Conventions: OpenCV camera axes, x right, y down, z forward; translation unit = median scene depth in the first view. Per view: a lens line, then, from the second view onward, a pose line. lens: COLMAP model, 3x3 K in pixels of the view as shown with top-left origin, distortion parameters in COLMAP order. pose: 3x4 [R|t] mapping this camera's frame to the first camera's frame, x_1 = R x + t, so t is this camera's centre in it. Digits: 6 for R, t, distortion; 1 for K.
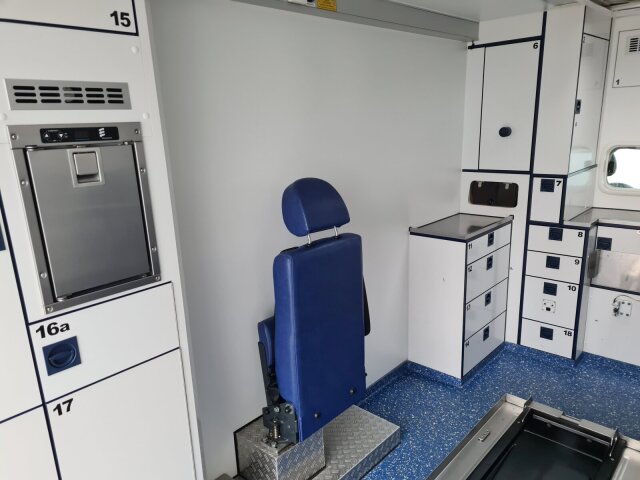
lens RADIAL K [[484.7, 0, 320.0], [0, 484.7, 240.0], [0, 0, 1]] dist [0.044233, -0.003827]
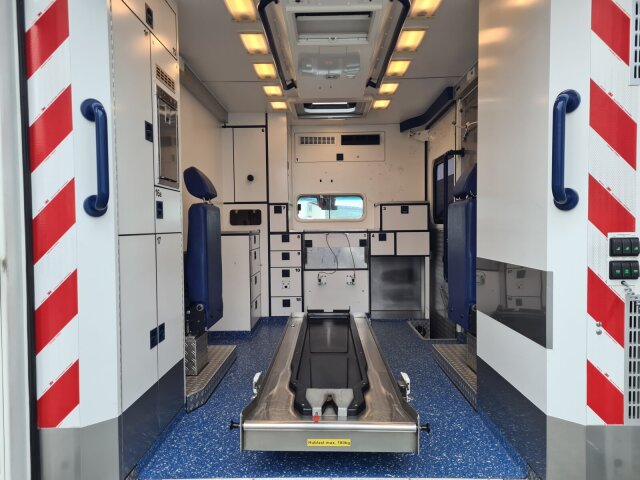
lens RADIAL K [[495.6, 0, 320.0], [0, 495.6, 240.0], [0, 0, 1]] dist [-0.000176, 0.000414]
pose [[0.745285, 0.011907, 0.666640, -0.541458], [0.154313, 0.969613, -0.189837, 0.324954], [-0.648643, 0.244354, 0.720801, -0.277962]]
